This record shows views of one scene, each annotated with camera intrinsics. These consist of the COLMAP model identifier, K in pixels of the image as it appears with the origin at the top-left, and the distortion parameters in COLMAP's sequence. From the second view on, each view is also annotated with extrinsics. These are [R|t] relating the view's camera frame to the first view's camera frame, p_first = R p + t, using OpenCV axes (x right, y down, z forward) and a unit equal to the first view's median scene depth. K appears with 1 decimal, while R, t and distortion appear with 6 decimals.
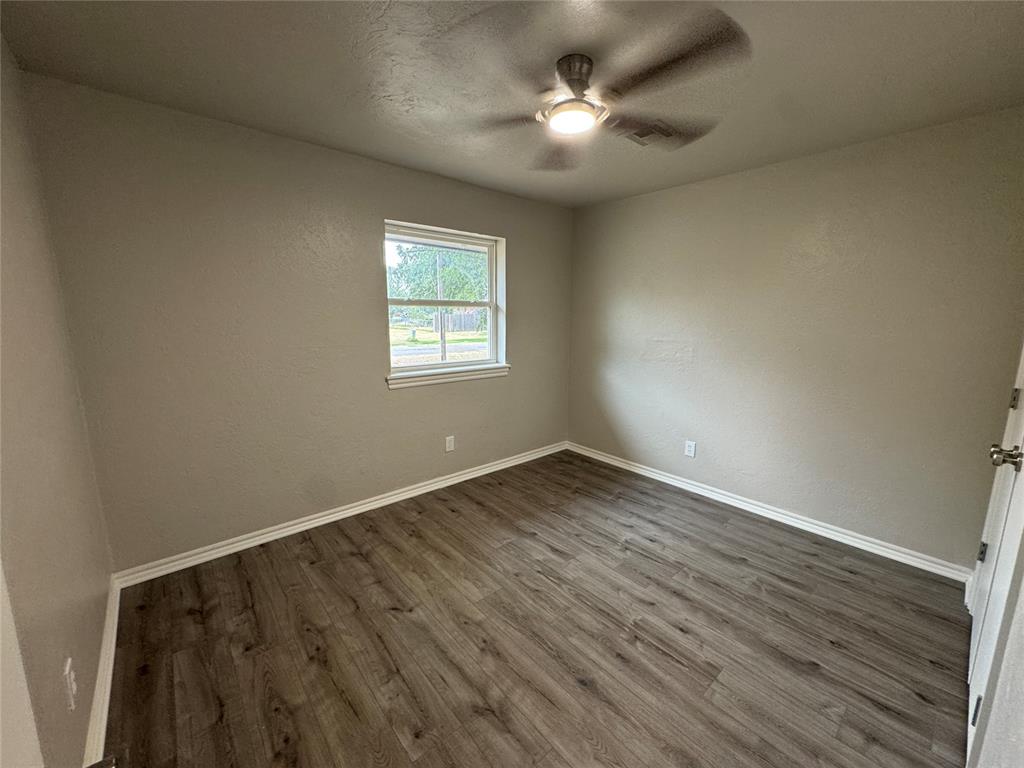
lens RADIAL K [[408.1, 0, 513.0], [0, 408.1, 384.6], [0, 0, 1]] dist [-0.003149, -0.000326]
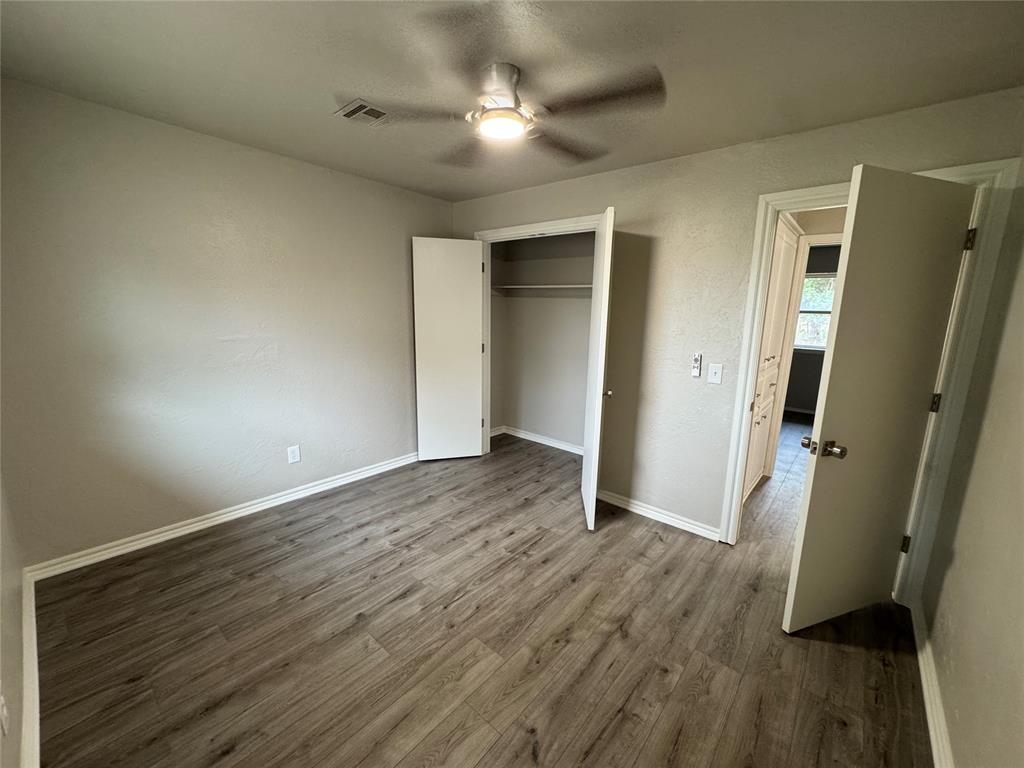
lens RADIAL K [[408.1, 0, 513.0], [0, 408.1, 384.6], [0, 0, 1]] dist [-0.003149, -0.000326]
pose [[-0.148961, -0.194026, 0.969621, -0.746545], [0.143548, 0.965931, 0.215341, -0.180628], [-0.978368, 0.171264, -0.116034, 0.914063]]
